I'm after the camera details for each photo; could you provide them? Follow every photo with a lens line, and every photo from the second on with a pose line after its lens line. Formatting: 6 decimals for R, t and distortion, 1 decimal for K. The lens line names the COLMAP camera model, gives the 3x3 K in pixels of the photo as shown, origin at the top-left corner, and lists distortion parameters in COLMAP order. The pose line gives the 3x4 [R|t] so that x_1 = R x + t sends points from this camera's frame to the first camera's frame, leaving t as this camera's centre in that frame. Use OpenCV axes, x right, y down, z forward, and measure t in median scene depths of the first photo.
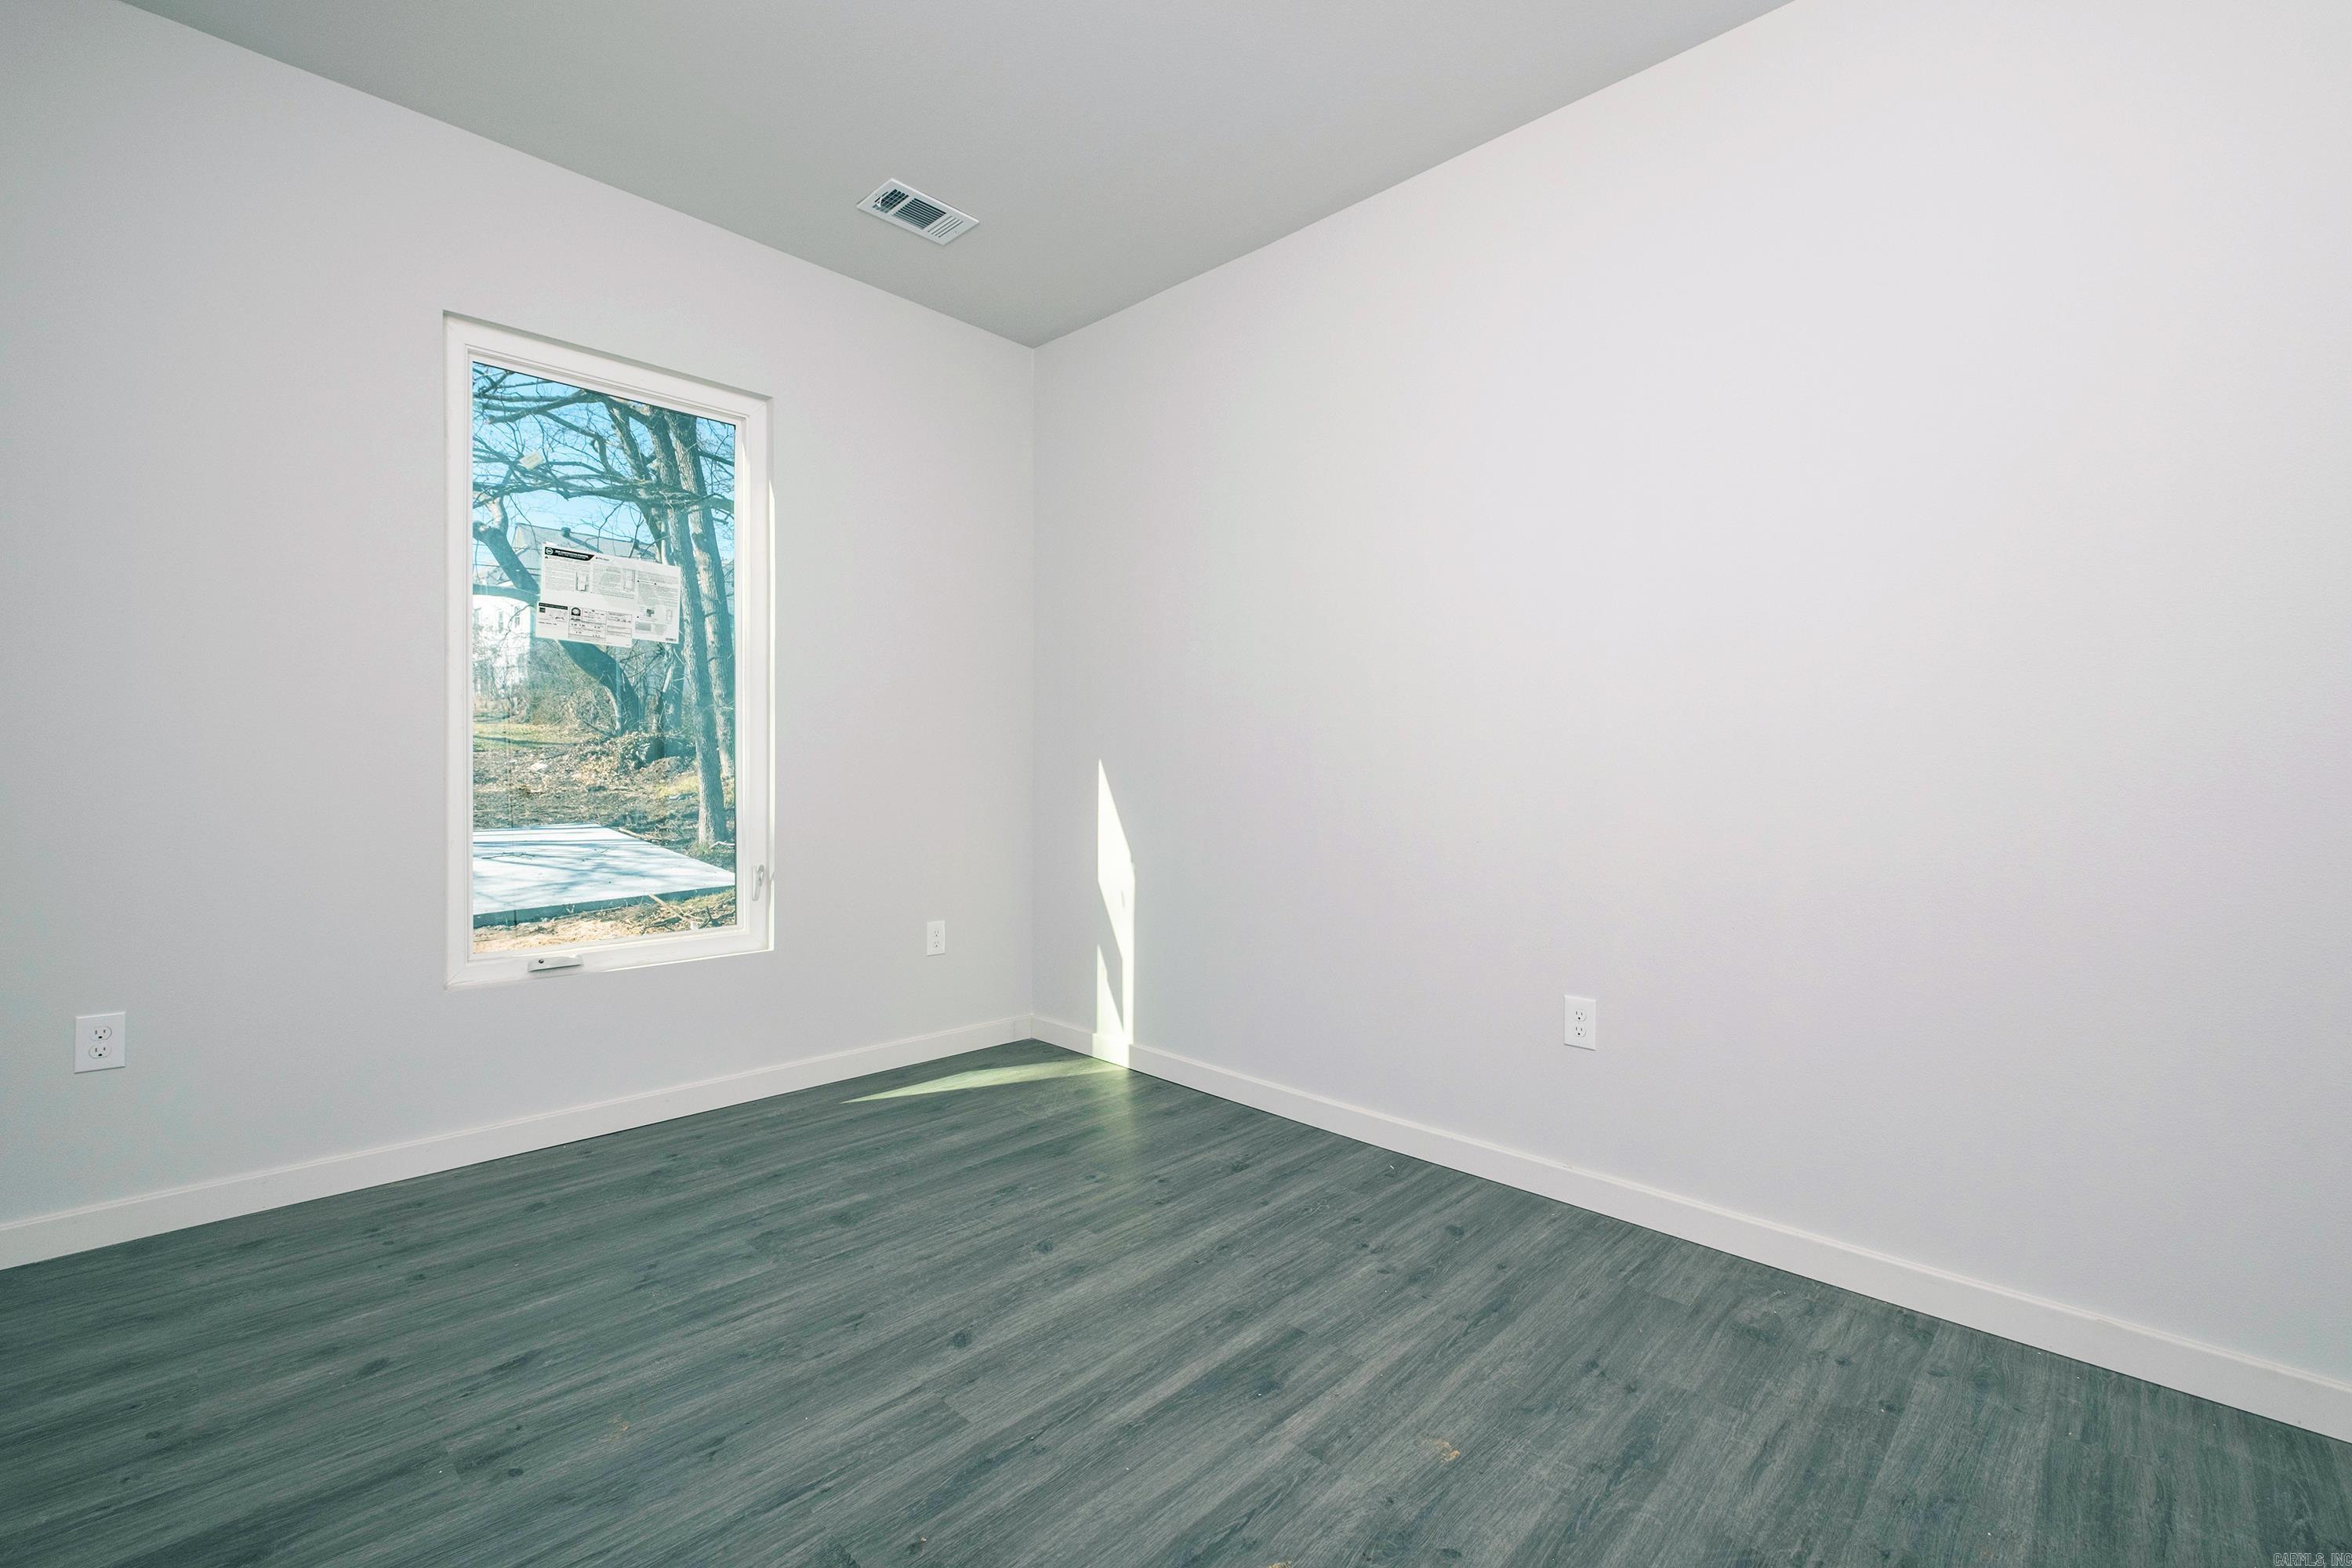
lens RADIAL K [[1016.0, 0, 1190.2], [0, 1016.0, 776.1], [0, 0, 1]] dist [-0.002706, -0.003301]
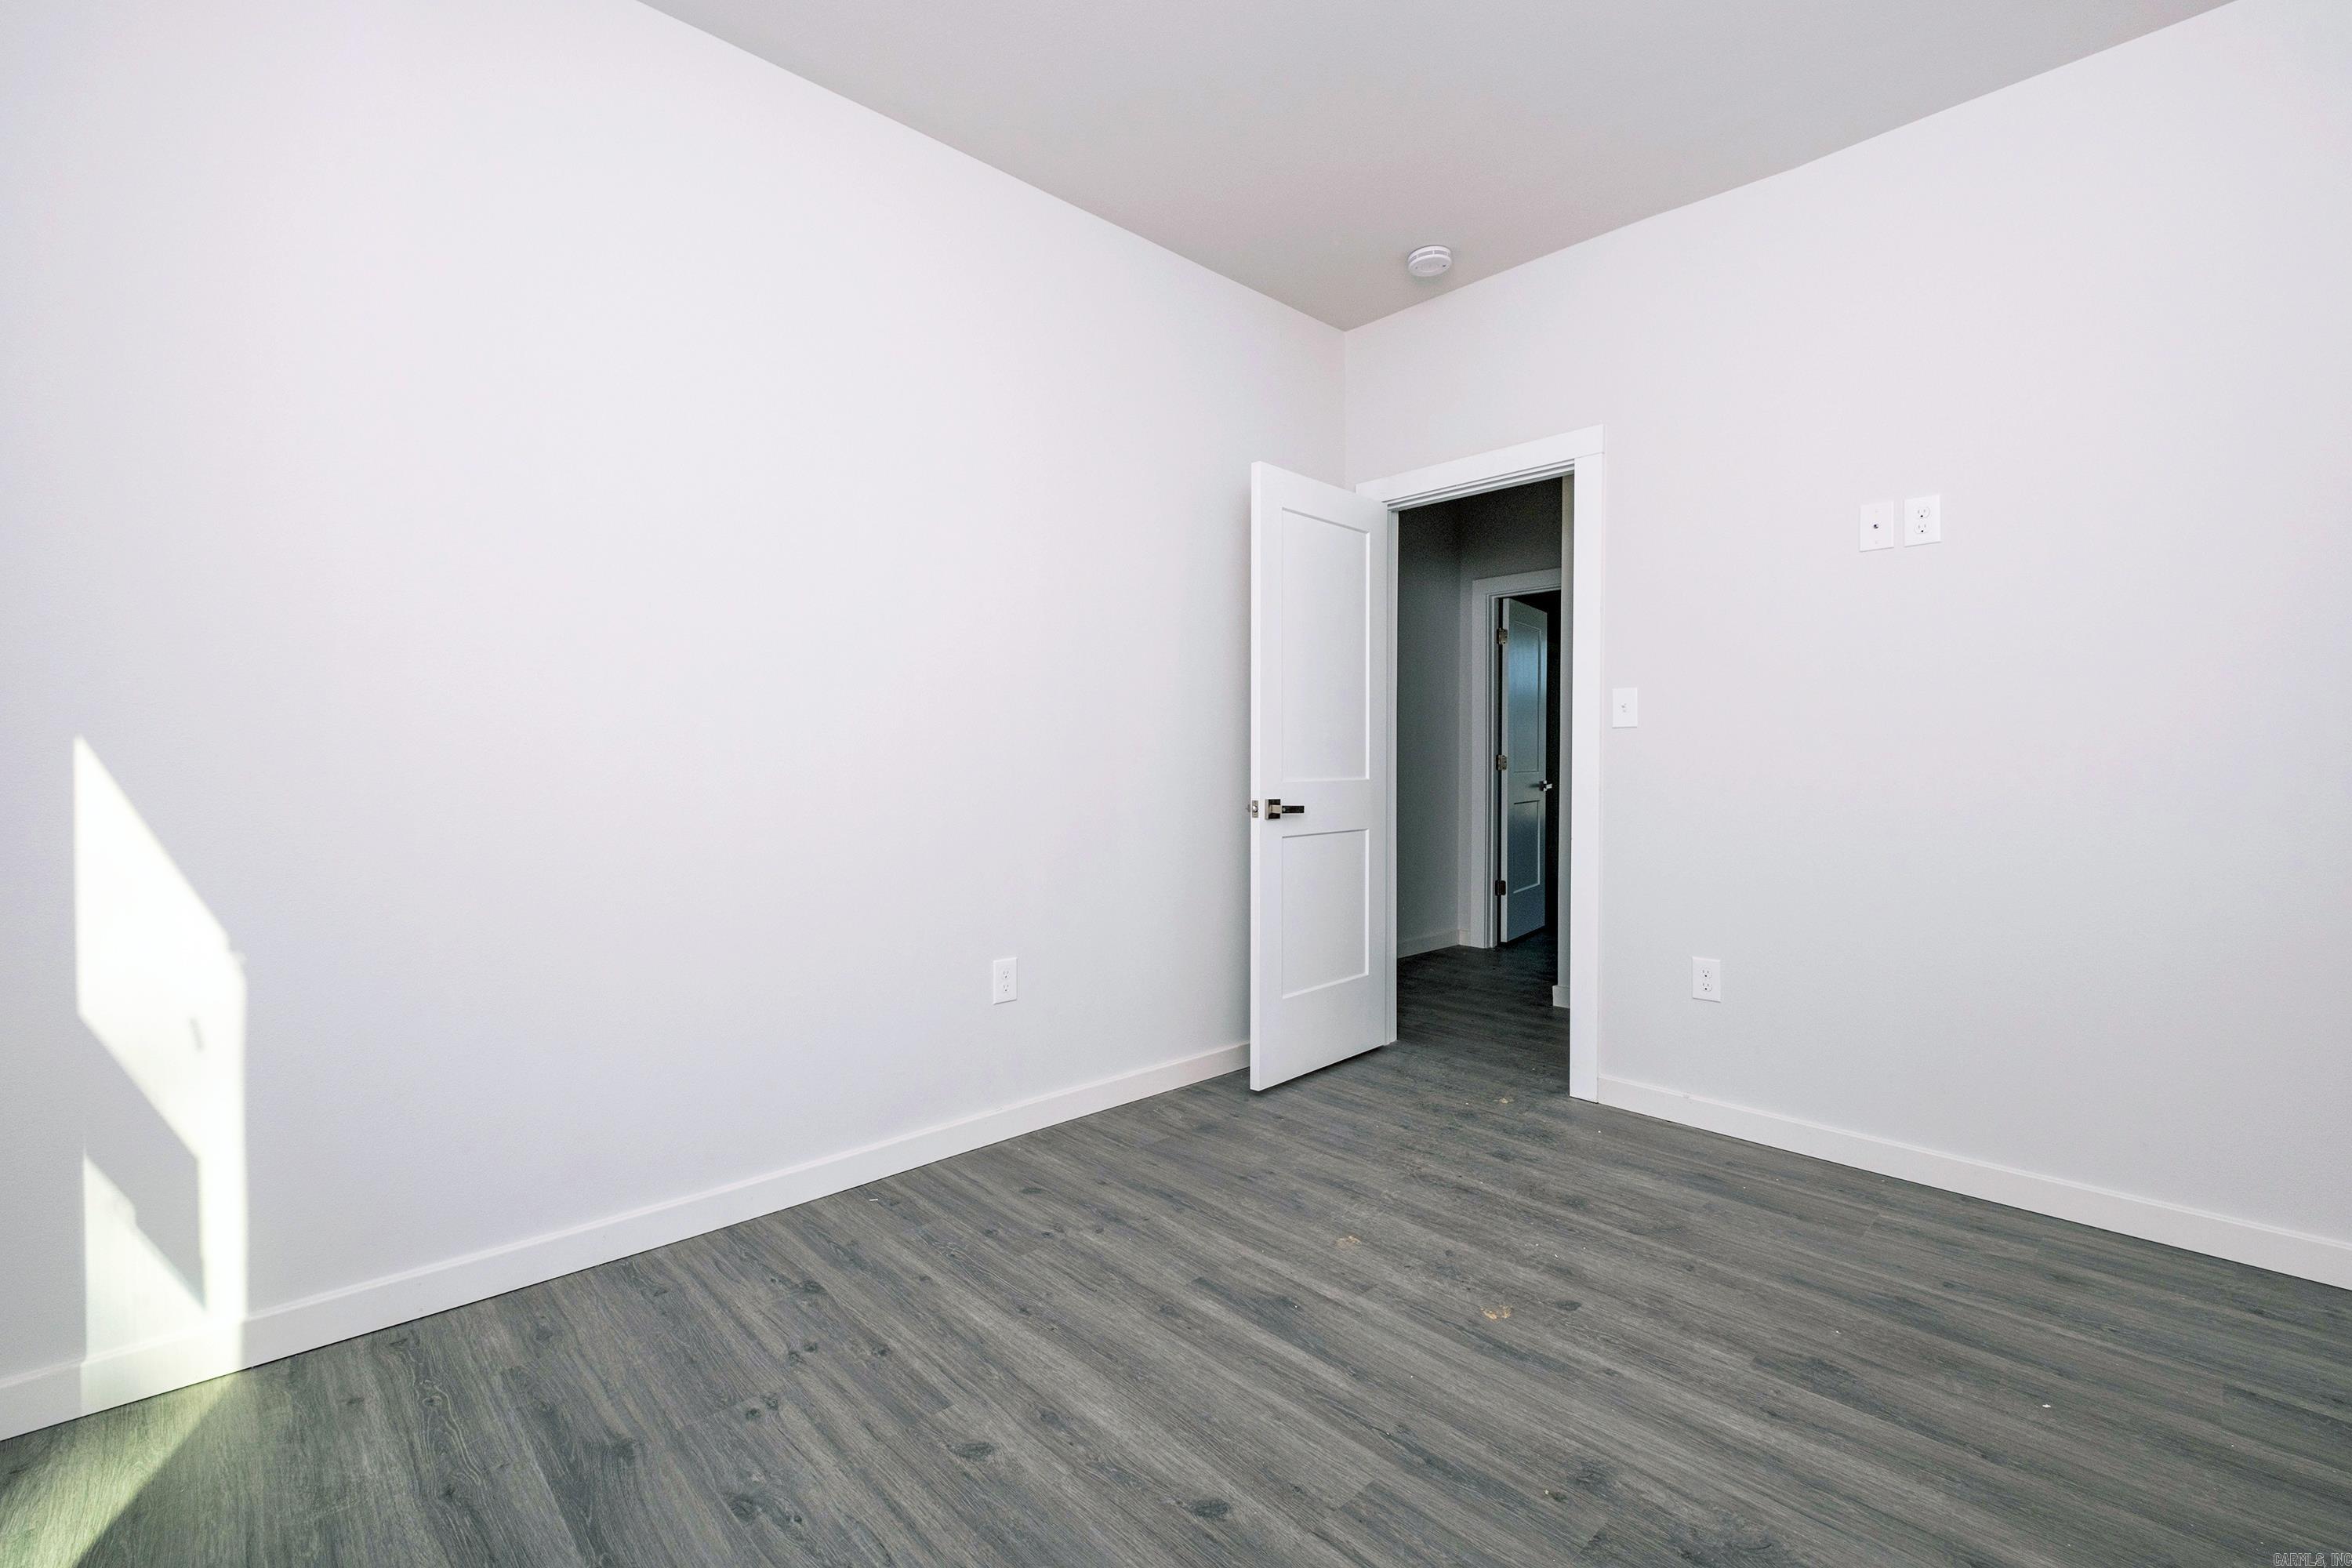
lens RADIAL K [[1016.0, 0, 1182.8], [0, 1016.0, 769.1], [0, 0, 1]] dist [-0.002706, -0.003301]
pose [[0.047537, -0.017800, 0.998711, -0.931299], [0.008812, 0.999810, 0.017400, -0.012964], [-0.998831, 0.007974, 0.047685, 0.933955]]
